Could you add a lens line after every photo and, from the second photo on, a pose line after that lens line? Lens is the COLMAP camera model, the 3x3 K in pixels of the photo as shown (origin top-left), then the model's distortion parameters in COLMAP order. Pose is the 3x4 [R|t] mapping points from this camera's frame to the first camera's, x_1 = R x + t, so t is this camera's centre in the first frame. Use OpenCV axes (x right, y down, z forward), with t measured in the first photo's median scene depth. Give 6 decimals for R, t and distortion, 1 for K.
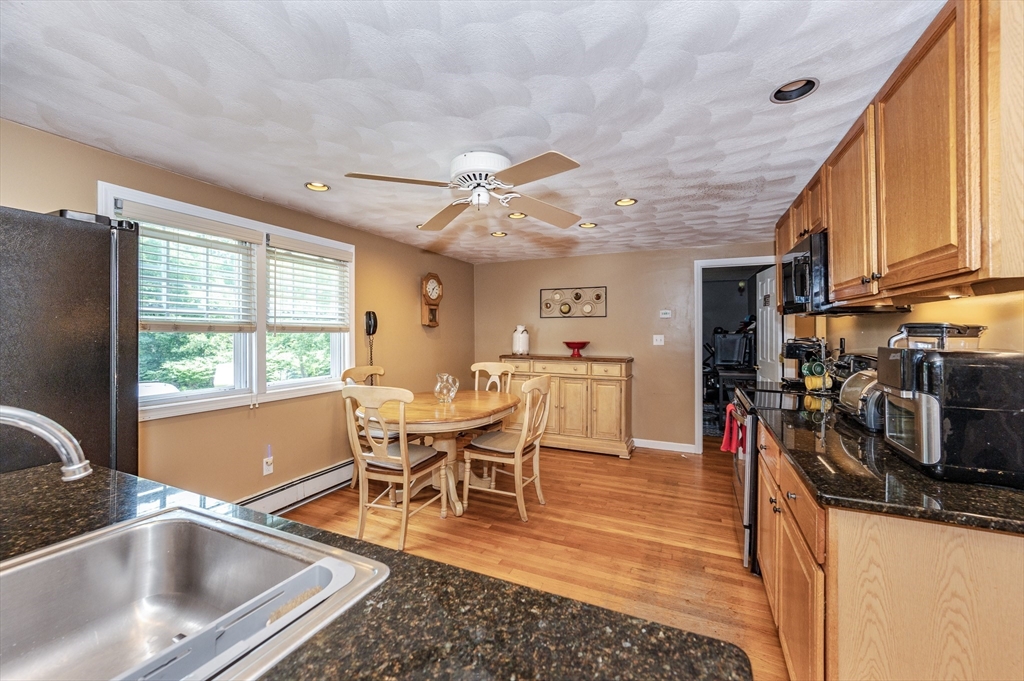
lens RADIAL K [[411.0, 0, 515.3], [0, 411.0, 329.7], [0, 0, 1]] dist [-0.000368, 0.000103]
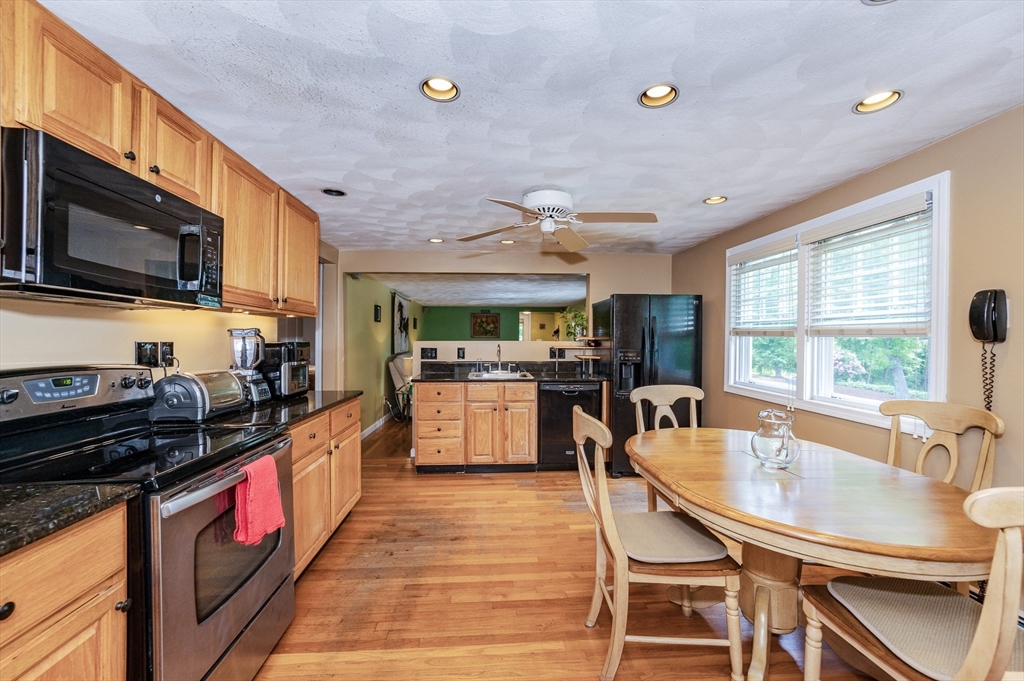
lens RADIAL K [[413.7, 0, 506.8], [0, 413.7, 341.2], [0, 0, 1]] dist [-0.000771, 0.000386]
pose [[-0.890903, -0.001205, -0.454191, 0.337137], [-0.002929, 0.999991, 0.003091, 0.012235], [0.454183, 0.004084, -0.890899, 1.176235]]
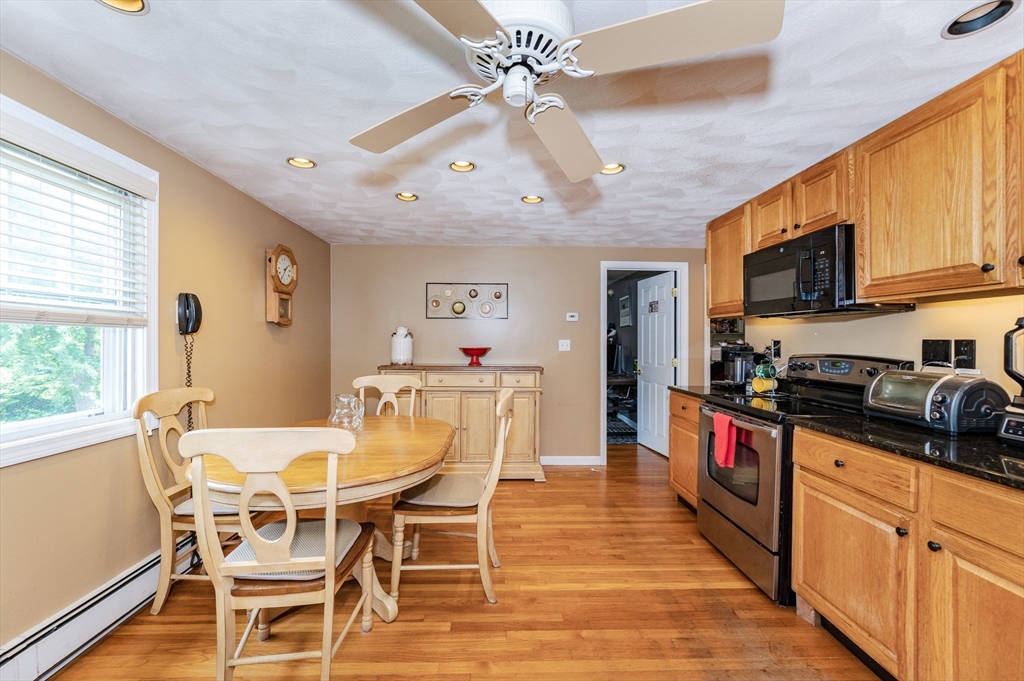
lens RADIAL K [[415.5, 0, 512.0], [0, 415.5, 340.5], [0, 0, 1]] dist [-0.001285, 0.000127]
pose [[0.899349, 0.005233, 0.437200, -0.198388], [-0.005321, 0.999985, -0.001022, 0.019985], [-0.437199, -0.001407, 0.899364, 0.277253]]
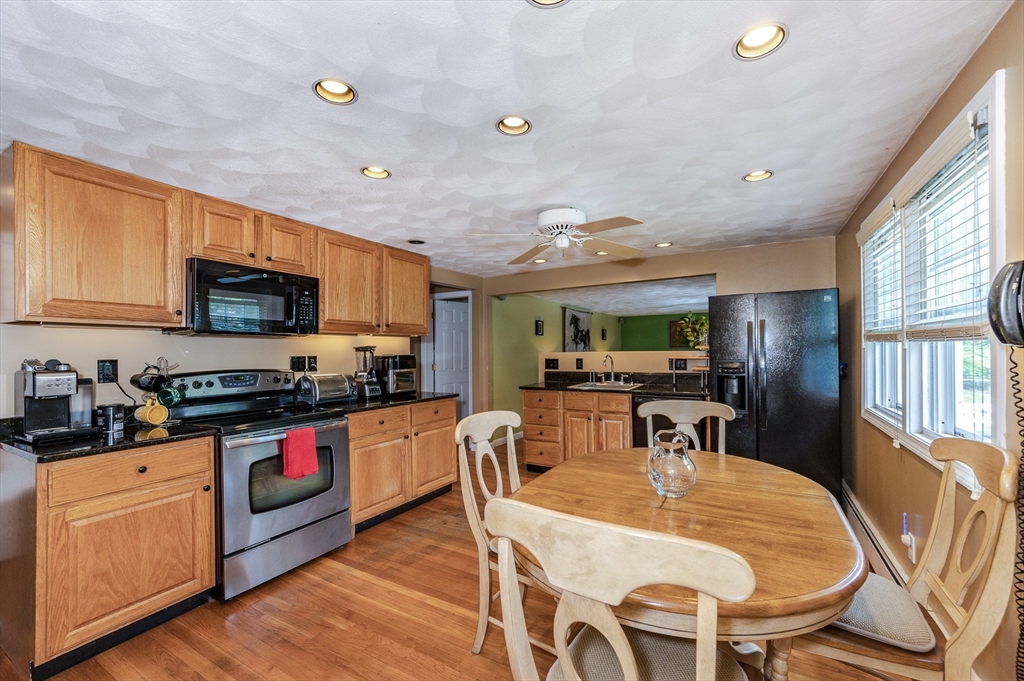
lens RADIAL K [[418.6, 0, 511.2], [0, 418.6, 347.8], [0, 0, 1]] dist [-0.000759, 0.000595]
pose [[-0.992939, 0.013053, 0.117903, -0.043603], [0.012085, 0.999887, -0.008925, 0.011825], [-0.118006, -0.007437, -0.992985, 1.328712]]
